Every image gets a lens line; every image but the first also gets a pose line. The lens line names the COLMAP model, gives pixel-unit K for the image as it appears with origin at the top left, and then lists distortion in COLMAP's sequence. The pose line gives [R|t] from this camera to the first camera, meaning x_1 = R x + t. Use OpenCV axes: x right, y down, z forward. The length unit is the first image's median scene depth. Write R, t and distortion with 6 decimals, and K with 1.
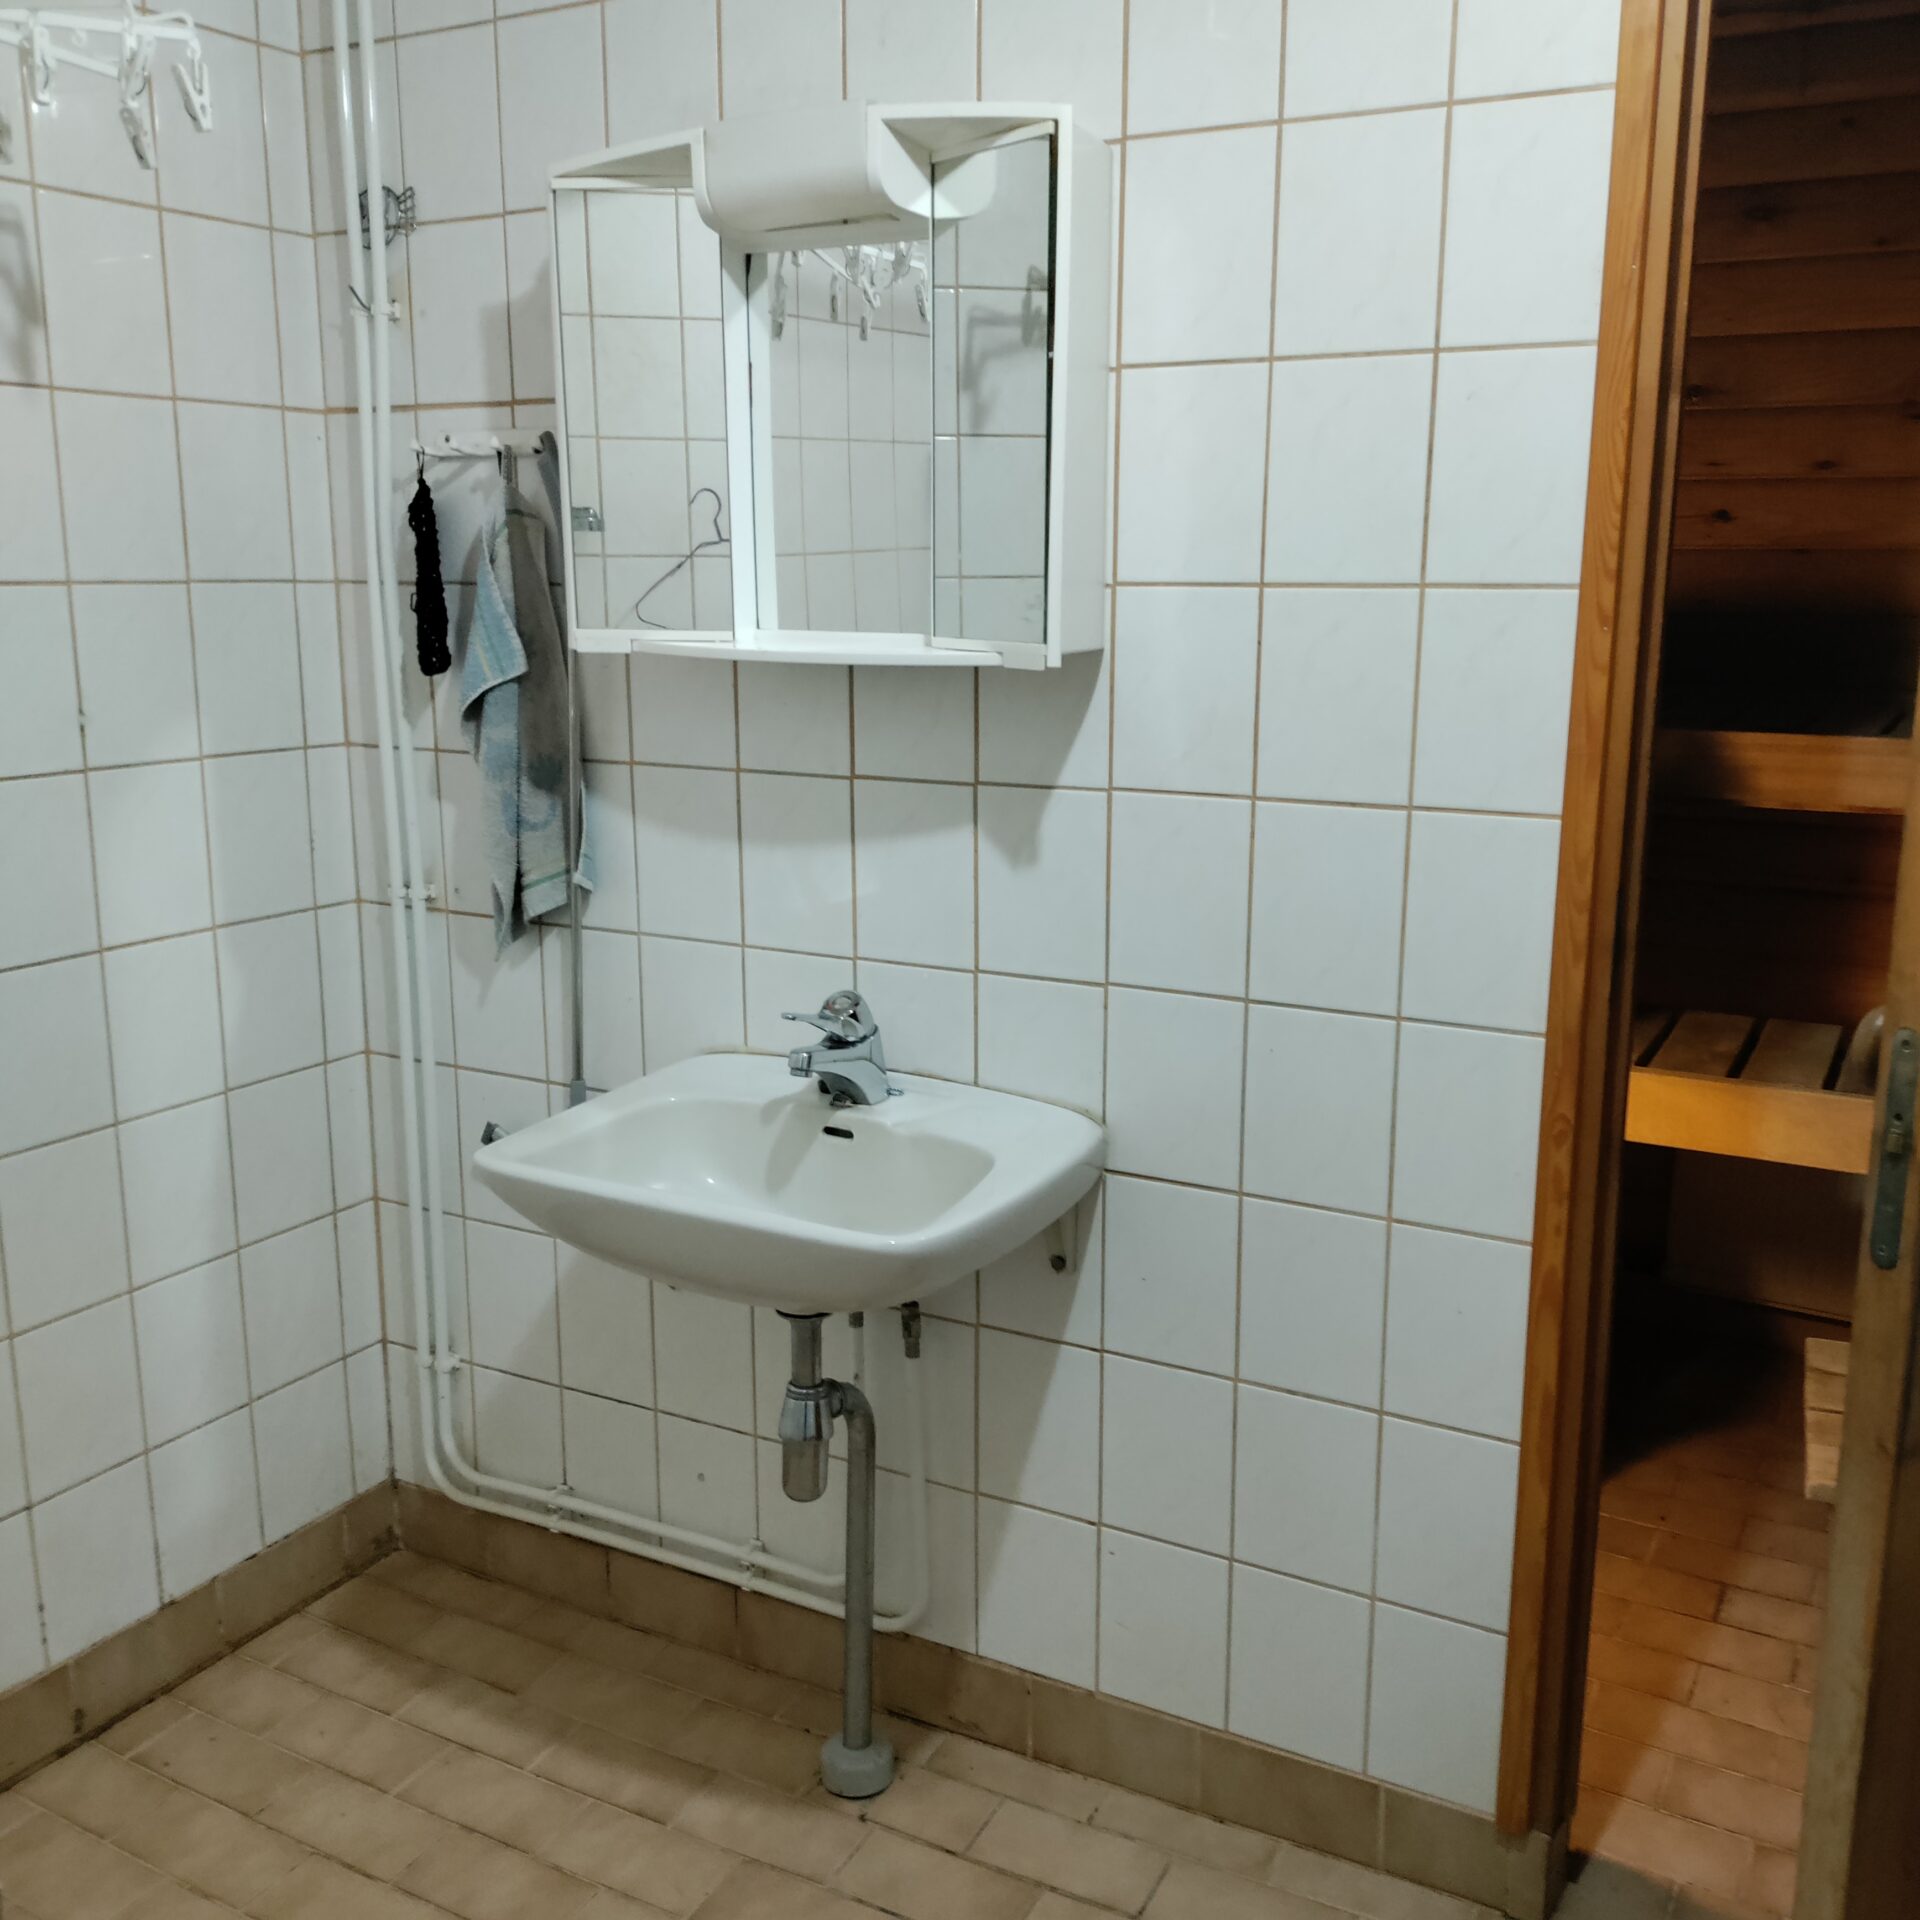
lens RADIAL K [[1907.9, 0, 964.6], [0, 1907.9, 952.7], [0, 0, 1]] dist [0.011584, 0.000000]
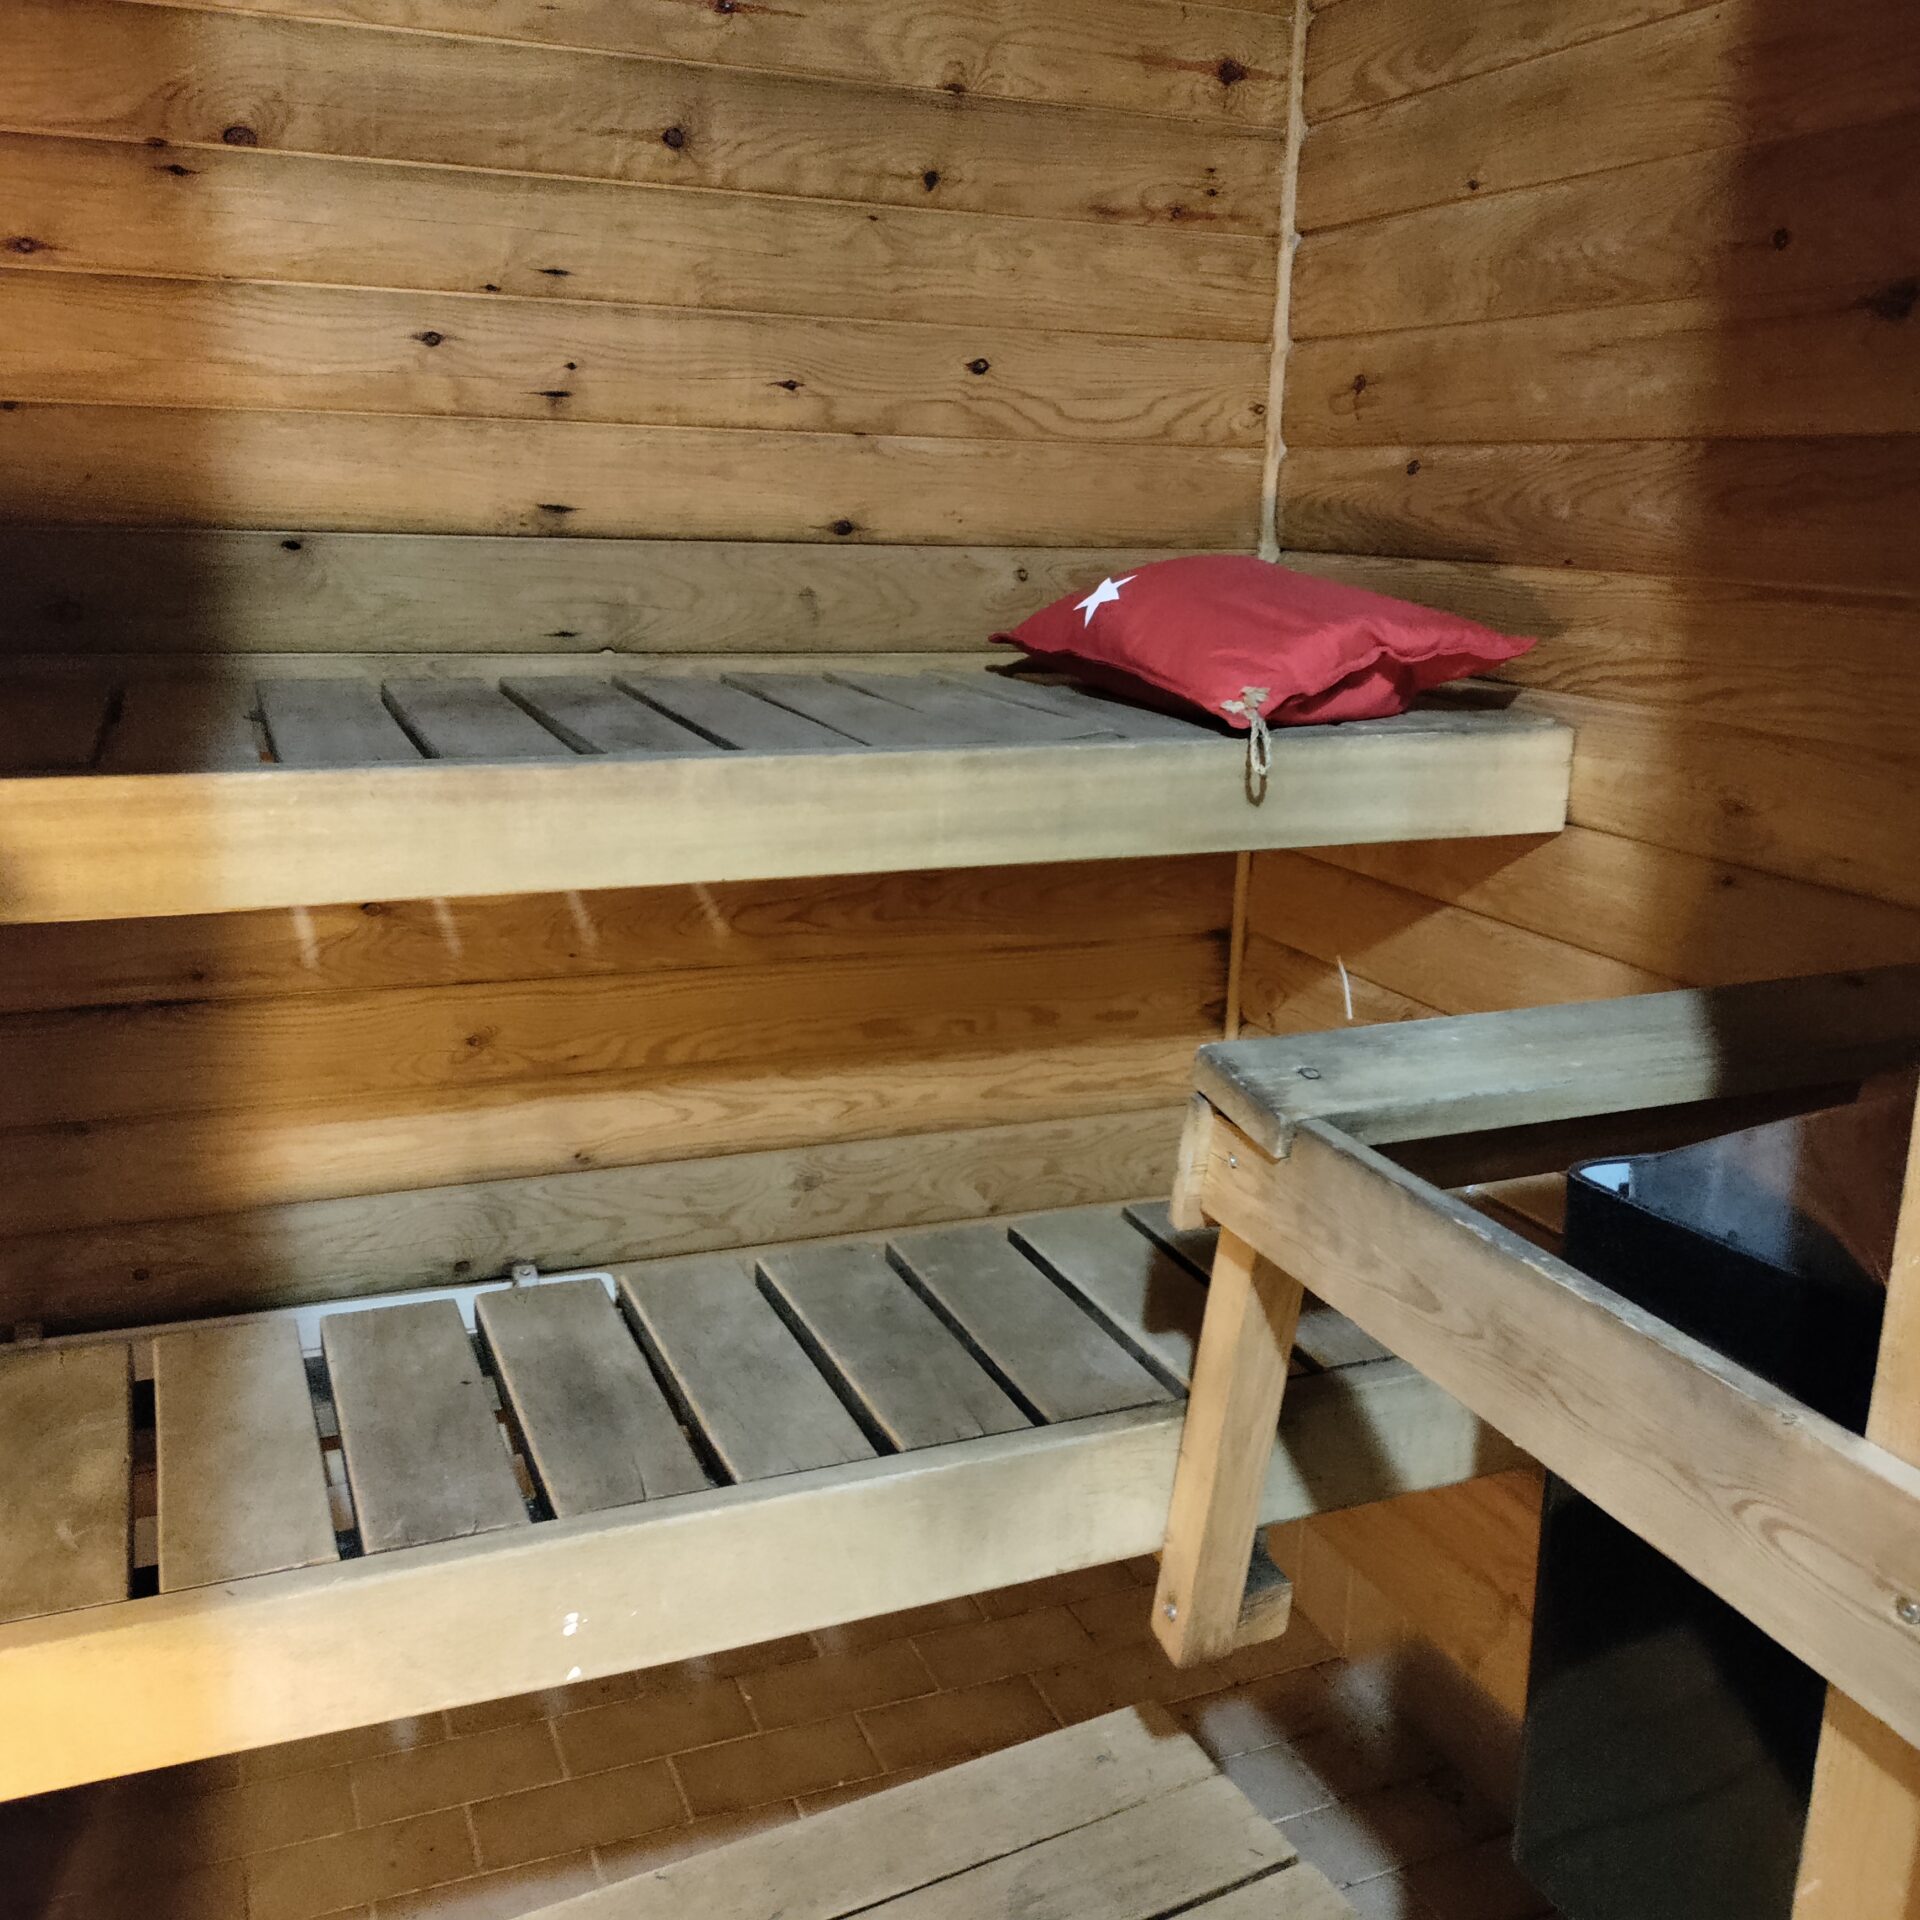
lens RADIAL K [[1907.9, 0, 962.4], [0, 1907.9, 958.4], [0, 0, 1]] dist [0.011584, 0.000000]
pose [[0.630324, -0.178699, 0.755486, 0.190489], [0.141012, 0.983313, 0.114938, -0.090252], [-0.763418, 0.034085, 0.645005, 0.505087]]
